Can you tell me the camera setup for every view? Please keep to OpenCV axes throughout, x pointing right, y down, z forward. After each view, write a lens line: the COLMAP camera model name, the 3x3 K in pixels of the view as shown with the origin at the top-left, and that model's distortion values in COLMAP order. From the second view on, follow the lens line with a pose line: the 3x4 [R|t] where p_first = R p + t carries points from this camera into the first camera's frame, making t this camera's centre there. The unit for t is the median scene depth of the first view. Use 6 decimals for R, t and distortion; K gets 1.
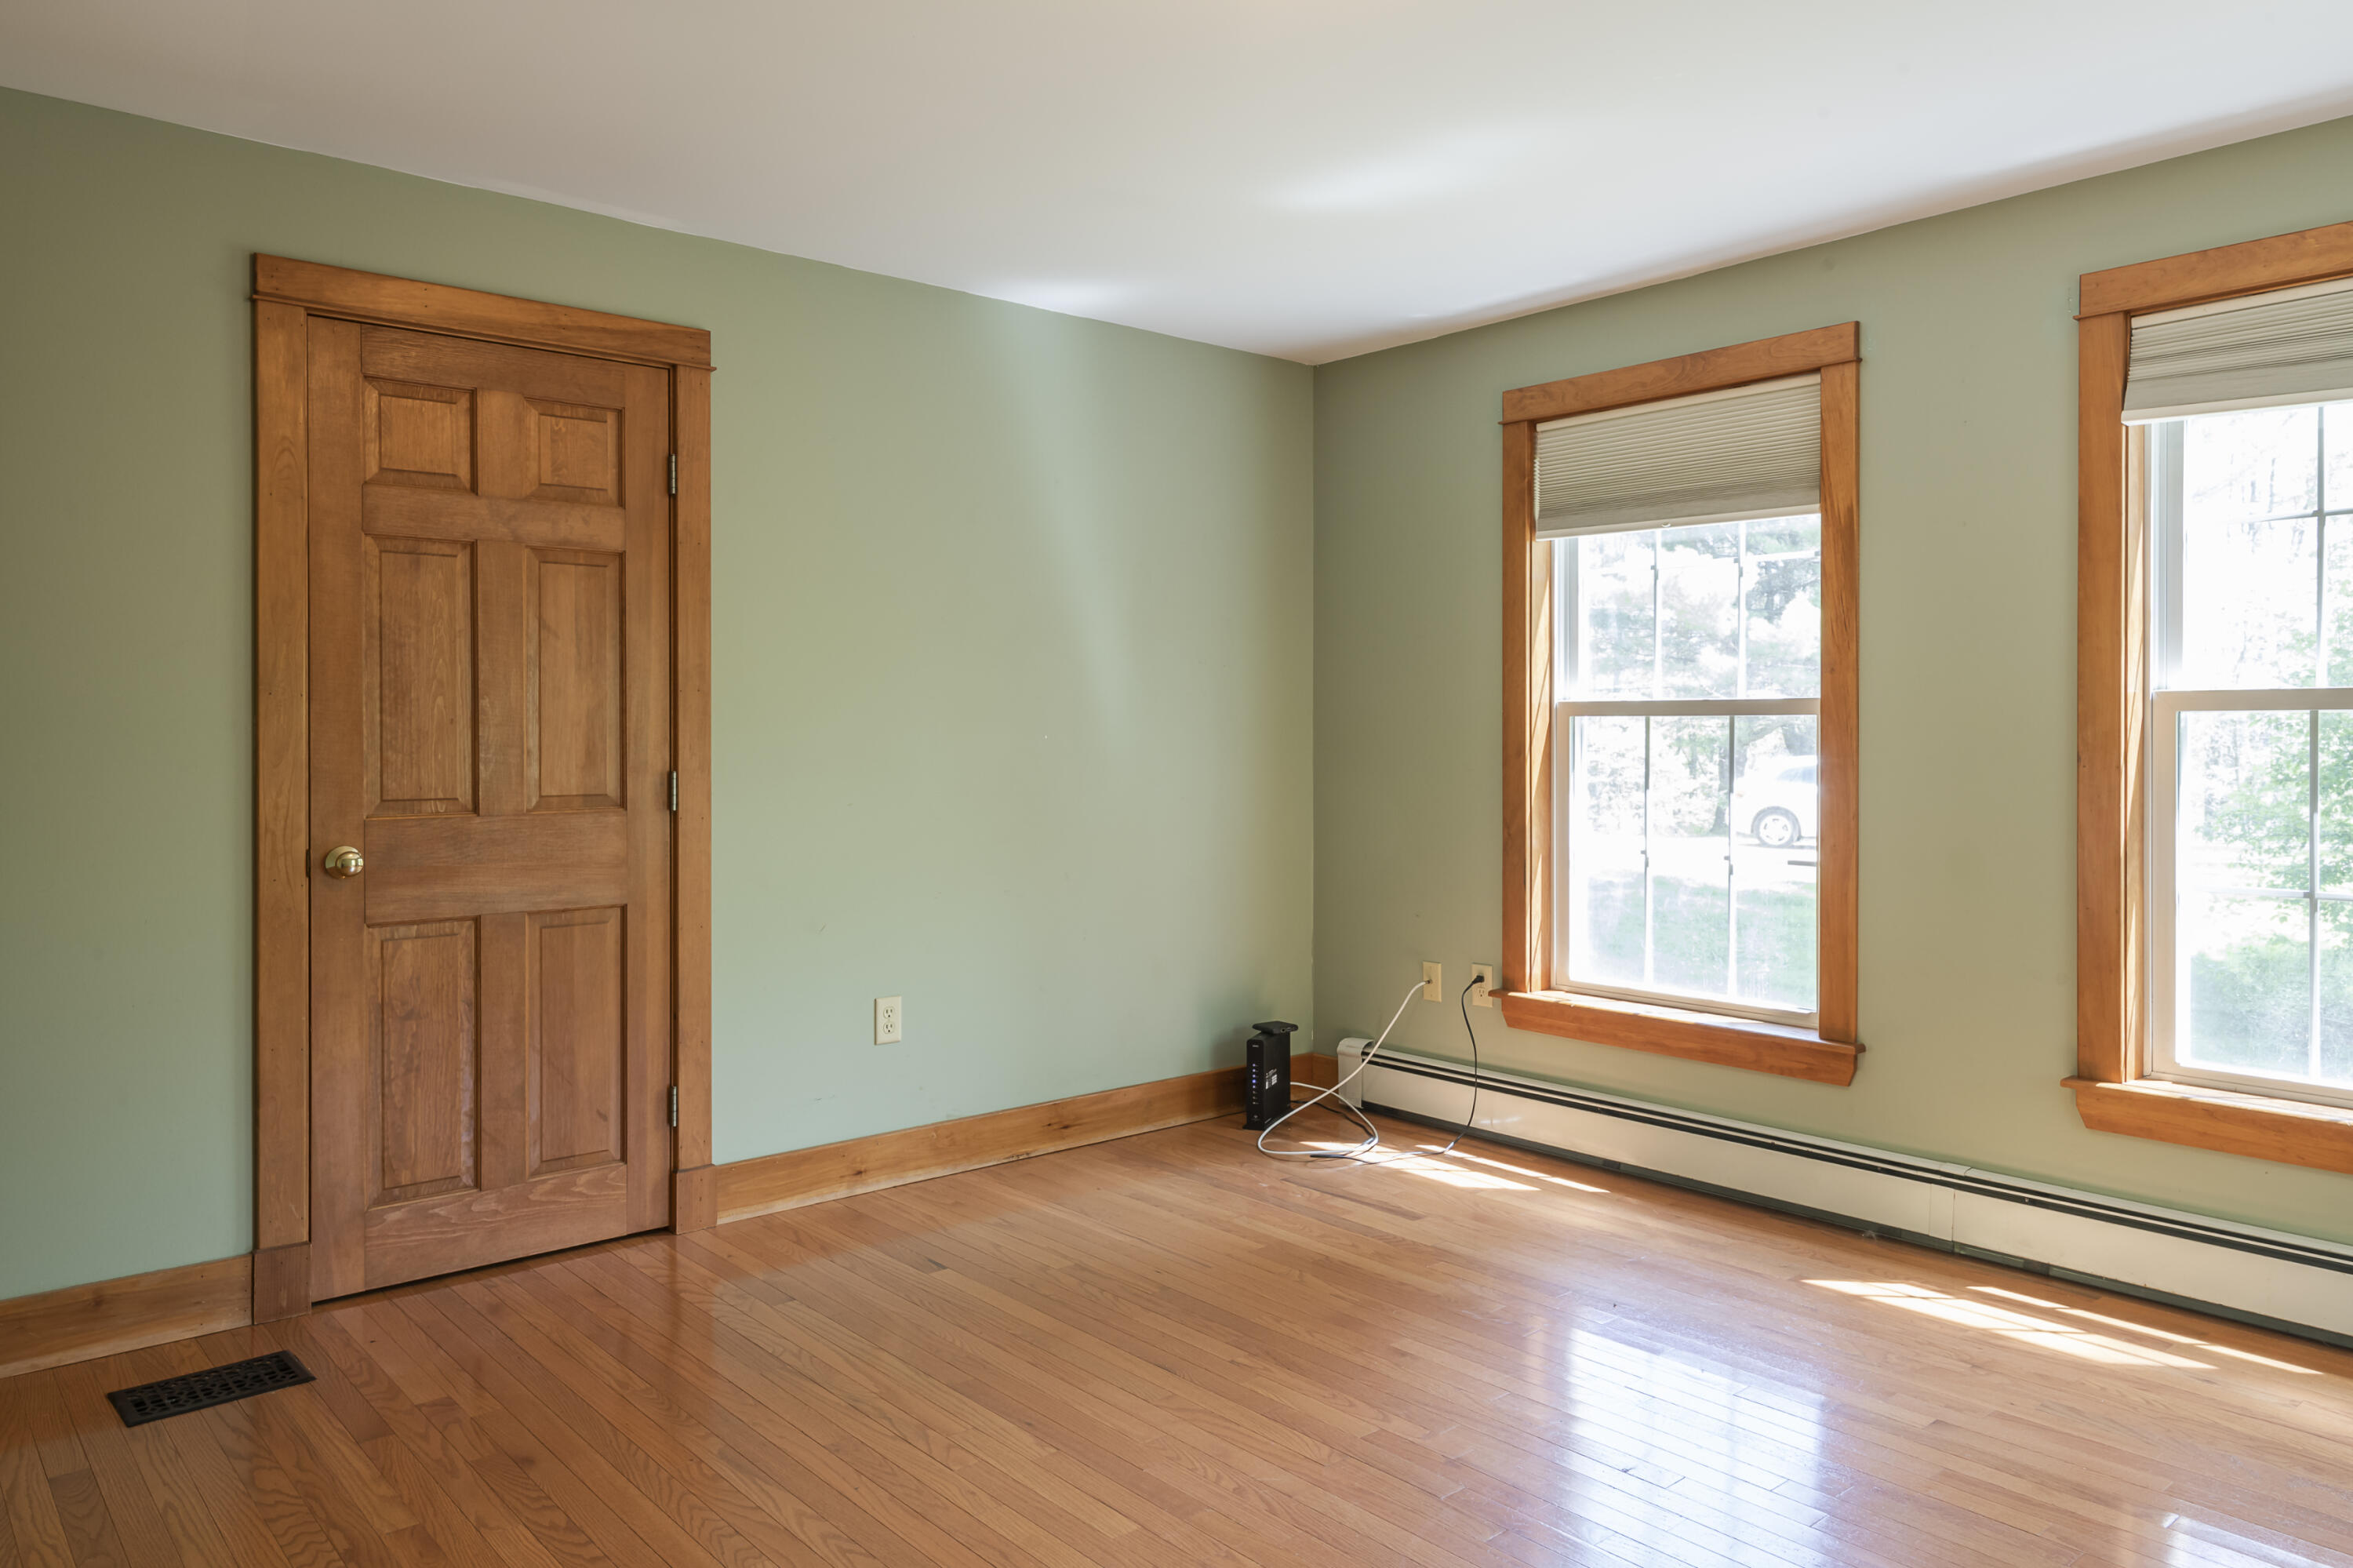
lens RADIAL K [[1590.5, 0, 1179.7], [0, 1590.5, 737.9], [0, 0, 1]] dist [0.003893, 0.002435]
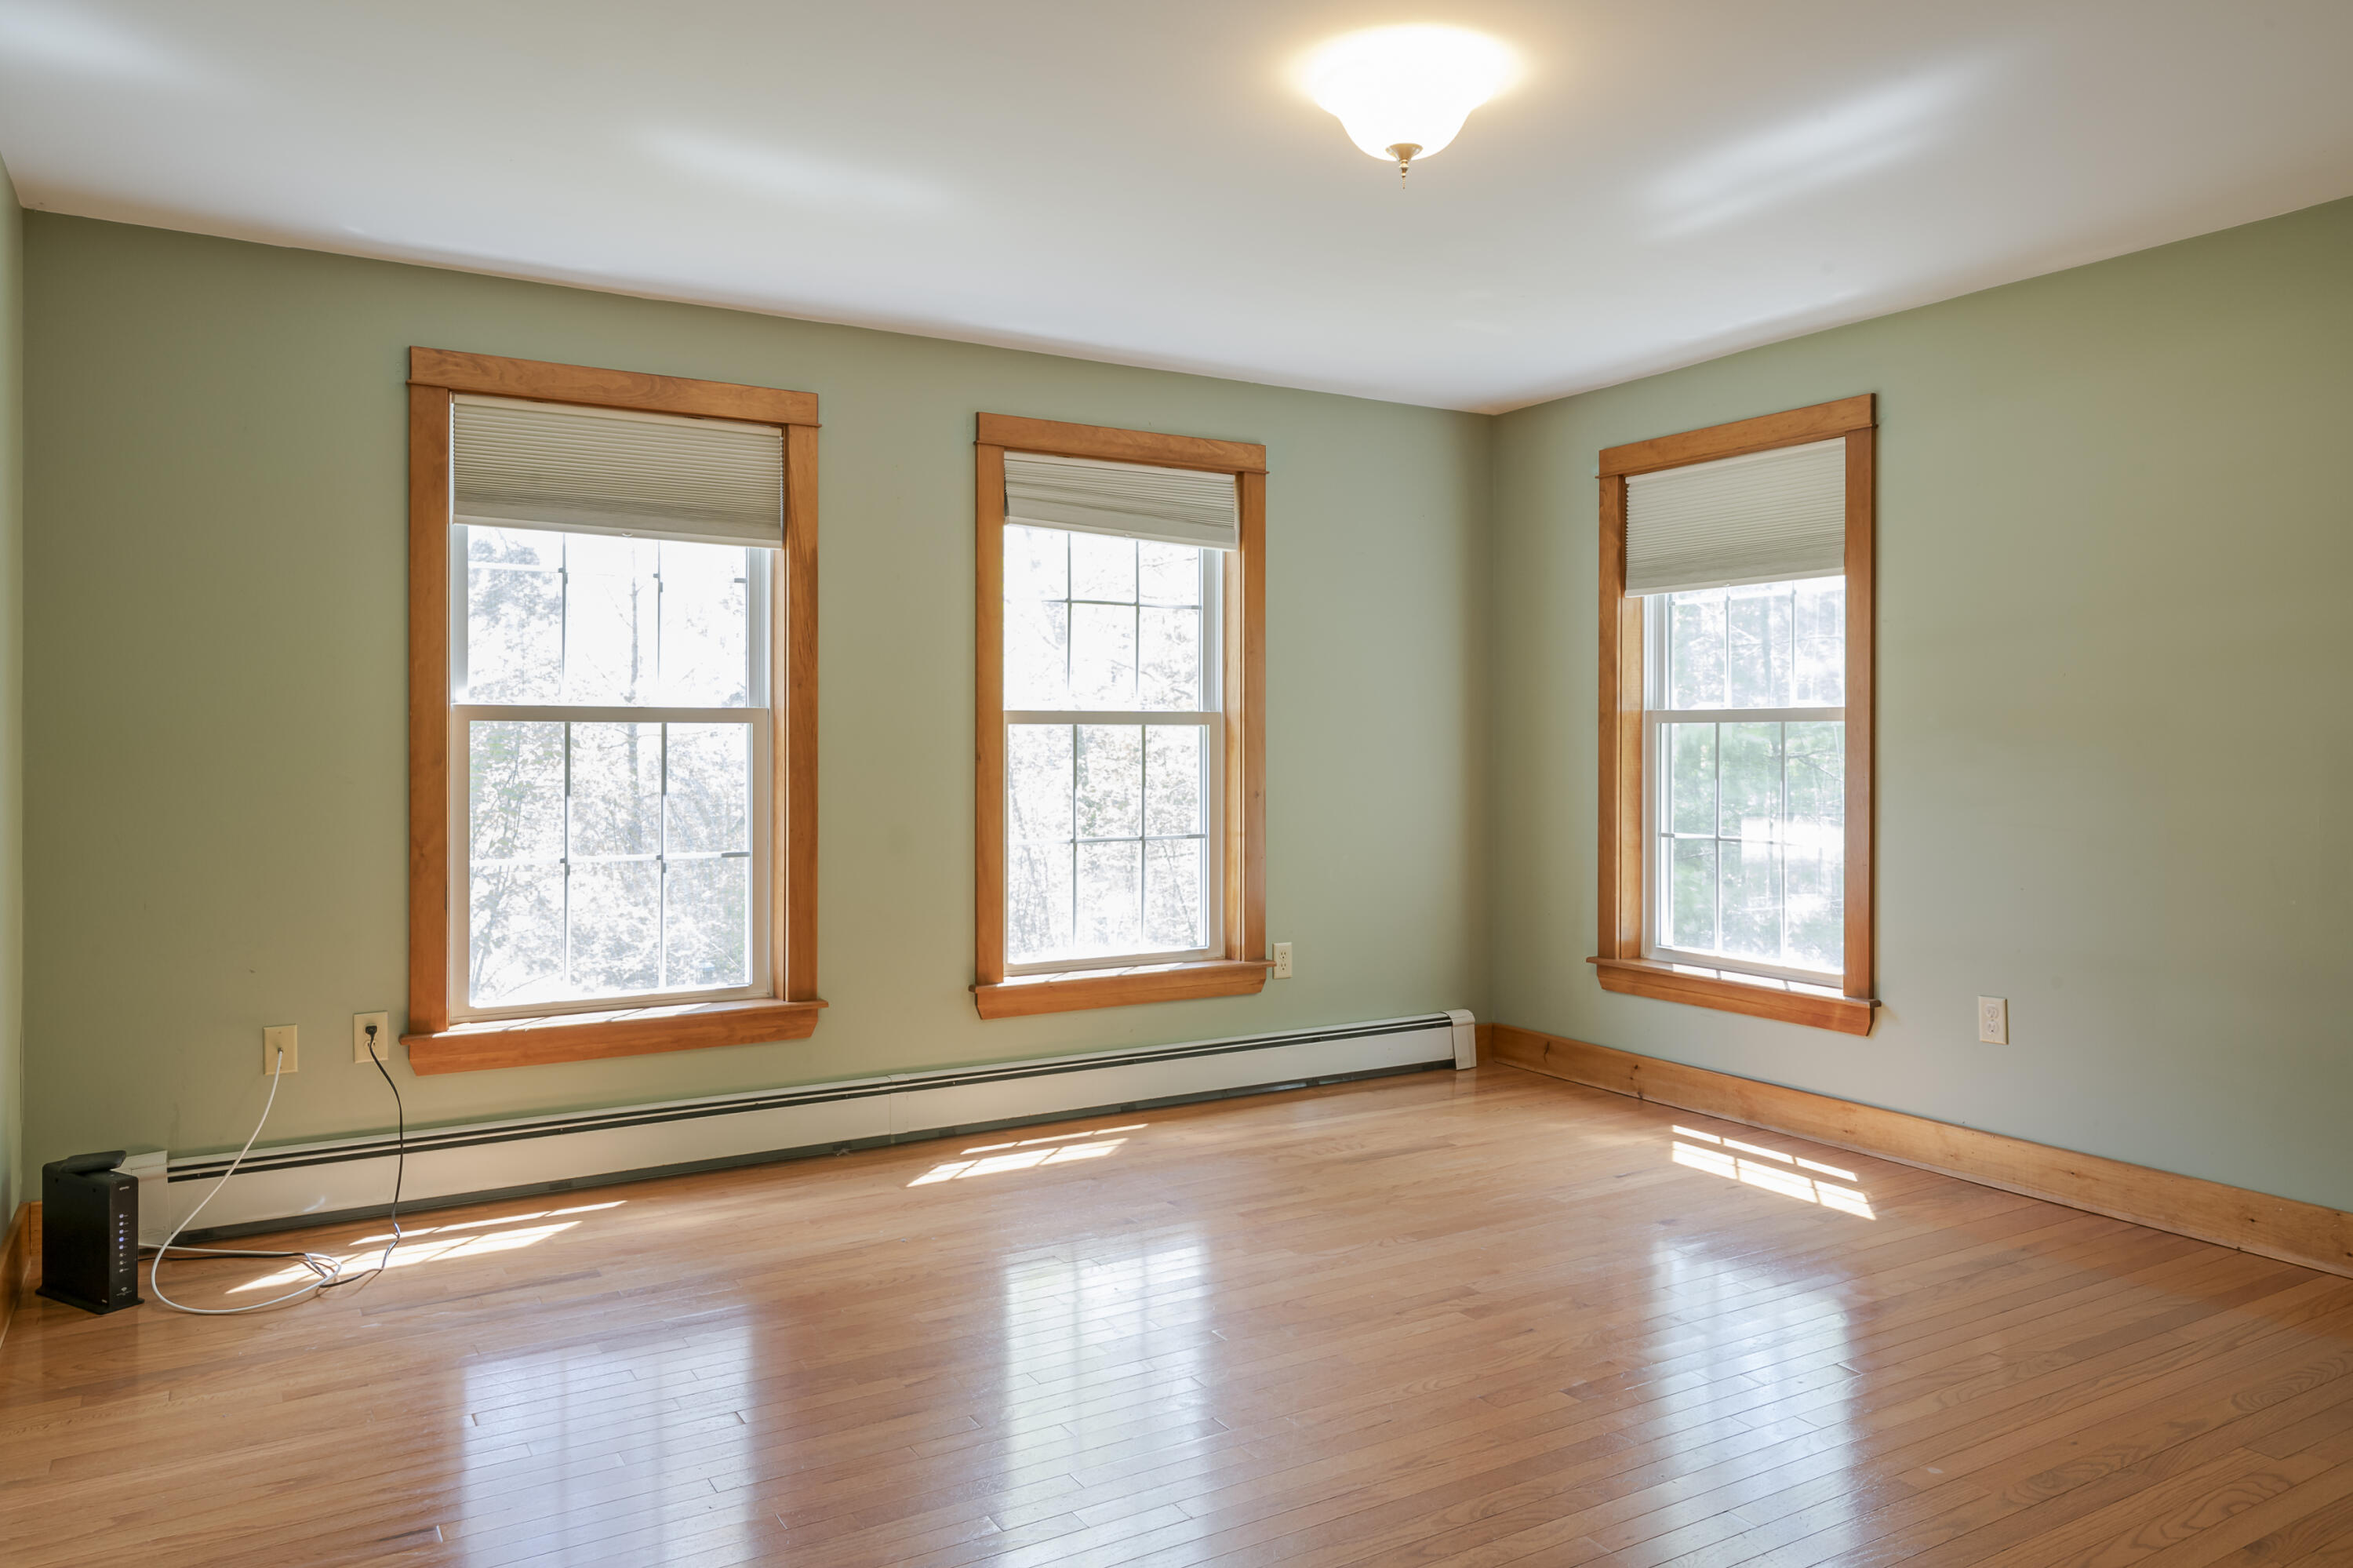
lens RADIAL K [[1590.5, 0, 1179.7], [0, 1590.5, 737.9], [0, 0, 1]] dist [0.003893, 0.002435]
pose [[0.165339, 0.005555, 0.986221, -0.698840], [0.006789, 0.999954, -0.006770, 0.006350], [-0.986213, 0.007815, 0.165294, 0.530203]]
